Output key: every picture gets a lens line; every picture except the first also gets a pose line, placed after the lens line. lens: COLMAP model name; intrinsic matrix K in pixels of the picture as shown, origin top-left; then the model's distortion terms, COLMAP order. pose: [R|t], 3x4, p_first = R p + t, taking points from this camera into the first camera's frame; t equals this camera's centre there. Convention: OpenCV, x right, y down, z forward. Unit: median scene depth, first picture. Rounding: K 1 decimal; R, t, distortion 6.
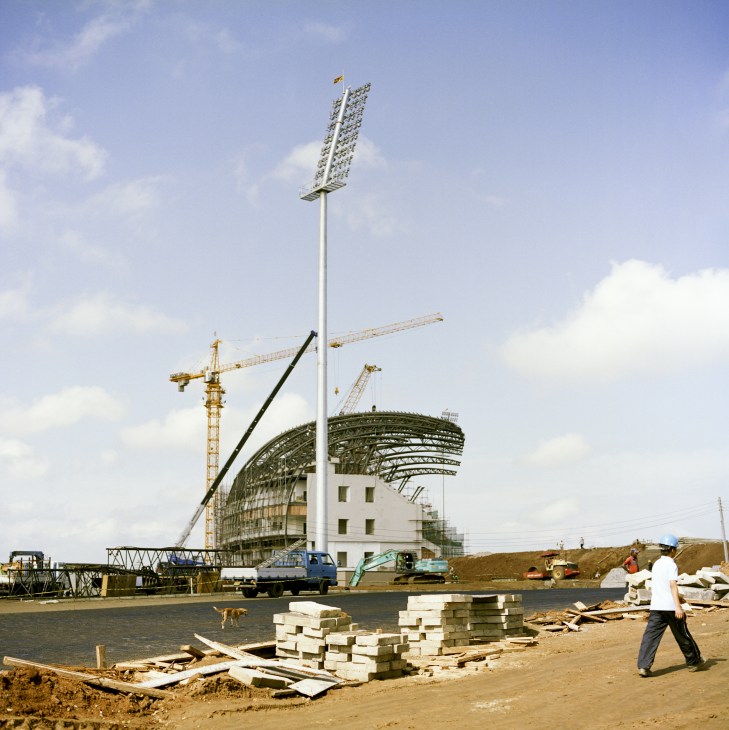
lens RADIAL K [[1196.0, 0, 364.5], [0, 1196.0, 365.0], [0, 0, 1]] dist [-0.038934, -0.074090]
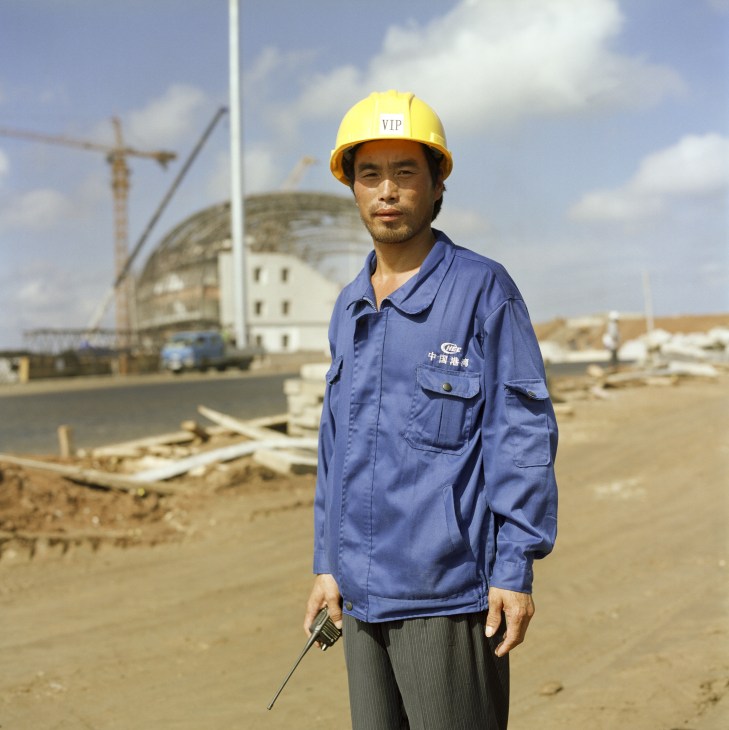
lens RADIAL K [[1196.0, 0, 364.5], [0, 1196.0, 365.0], [0, 0, 1]] dist [-0.038934, -0.074090]
pose [[0.996942, -0.023111, 0.074653, -0.093932], [0.009290, 0.983546, 0.180417, 0.065989], [-0.077594, -0.179172, 0.980753, 0.265732]]
